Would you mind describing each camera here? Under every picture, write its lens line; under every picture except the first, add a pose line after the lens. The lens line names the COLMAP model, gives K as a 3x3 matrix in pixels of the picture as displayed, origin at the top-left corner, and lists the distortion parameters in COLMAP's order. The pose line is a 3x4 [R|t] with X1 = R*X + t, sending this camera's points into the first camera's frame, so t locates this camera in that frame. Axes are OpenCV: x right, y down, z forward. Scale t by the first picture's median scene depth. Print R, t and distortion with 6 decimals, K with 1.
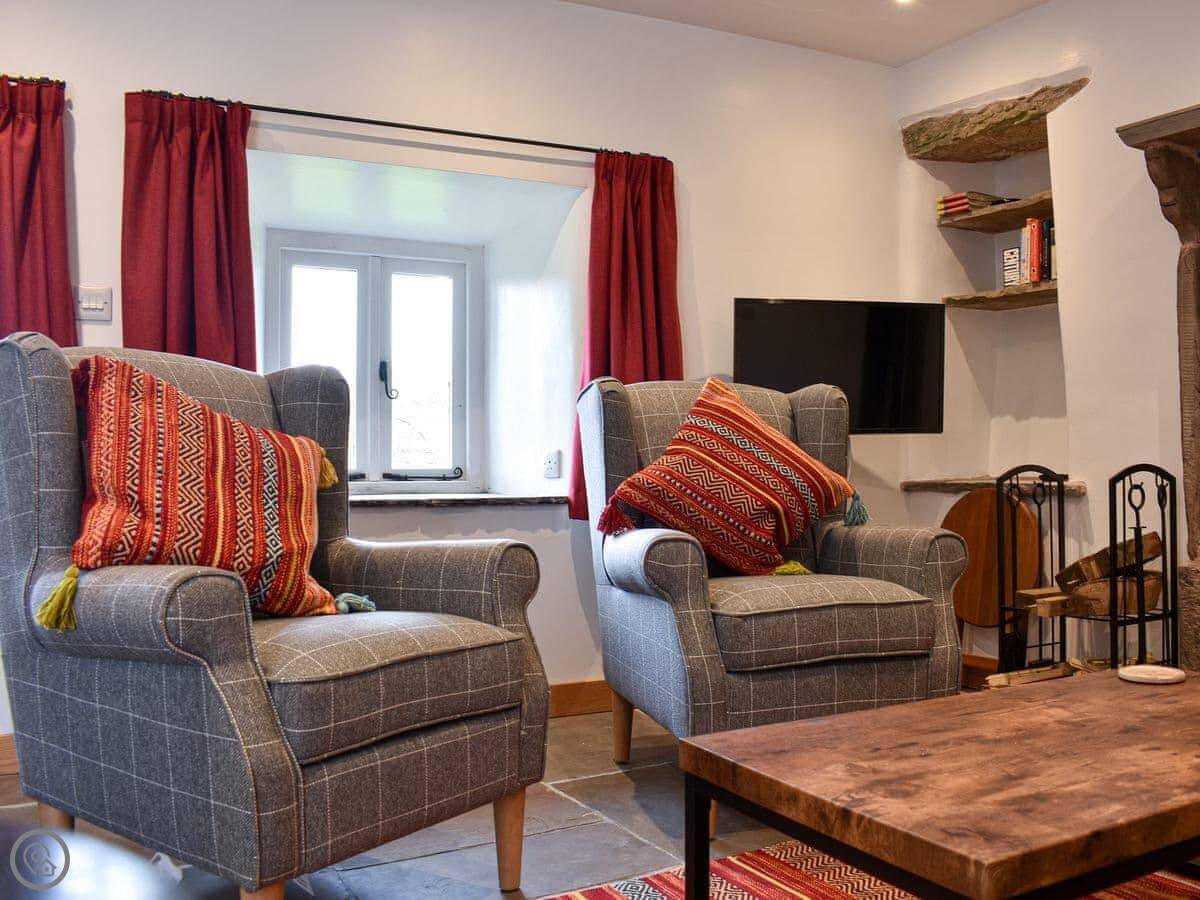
lens RADIAL K [[1073.1, 0, 665.7], [0, 1073.1, 432.3], [0, 0, 1]] dist [-0.080119, -0.011320]
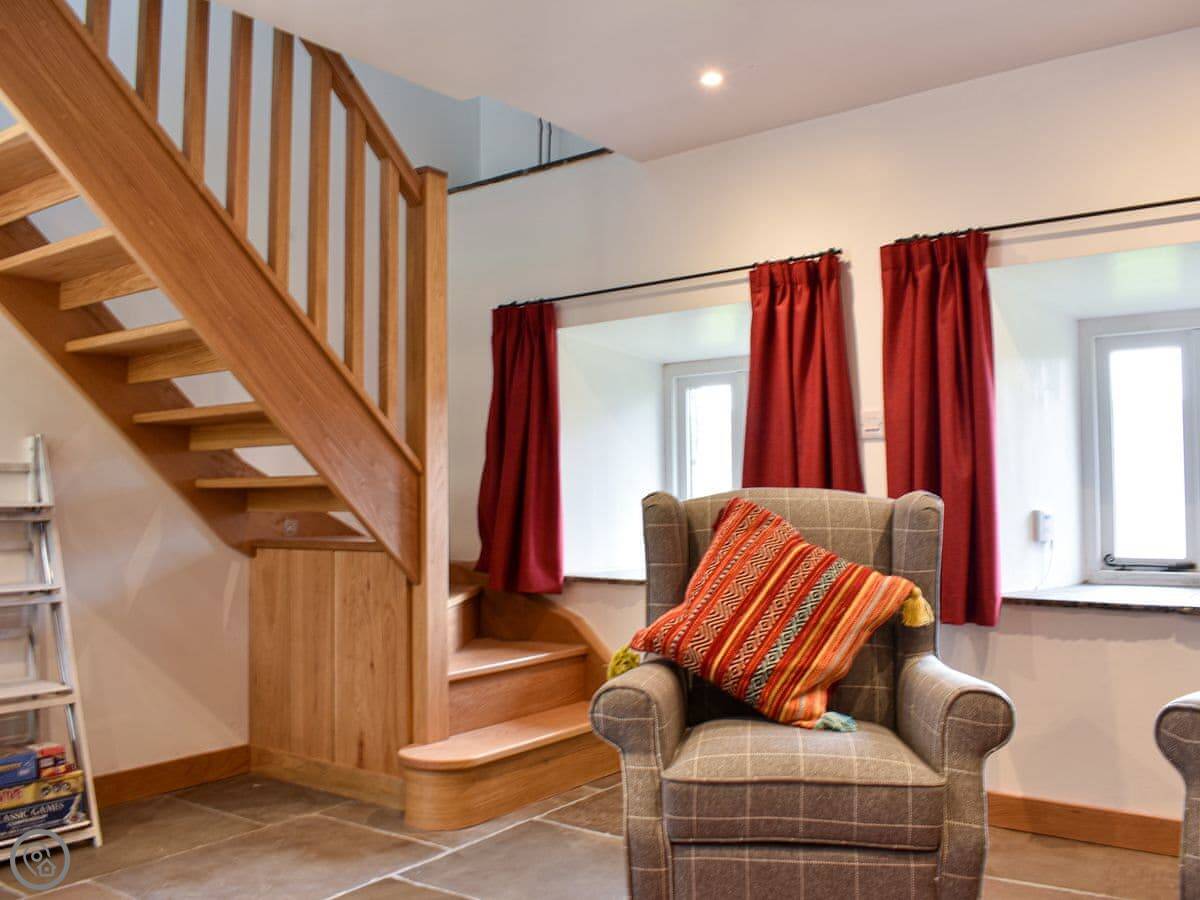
lens RADIAL K [[1033.4, 0, 596.3], [0, 1033.4, 444.1], [0, 0, 1]] dist [-0.066786, 0.001287]
pose [[0.404160, -0.039262, -0.913845, 0.656459], [0.036746, 0.998969, -0.026668, -0.124264], [0.913950, -0.022802, 0.405186, 0.325480]]
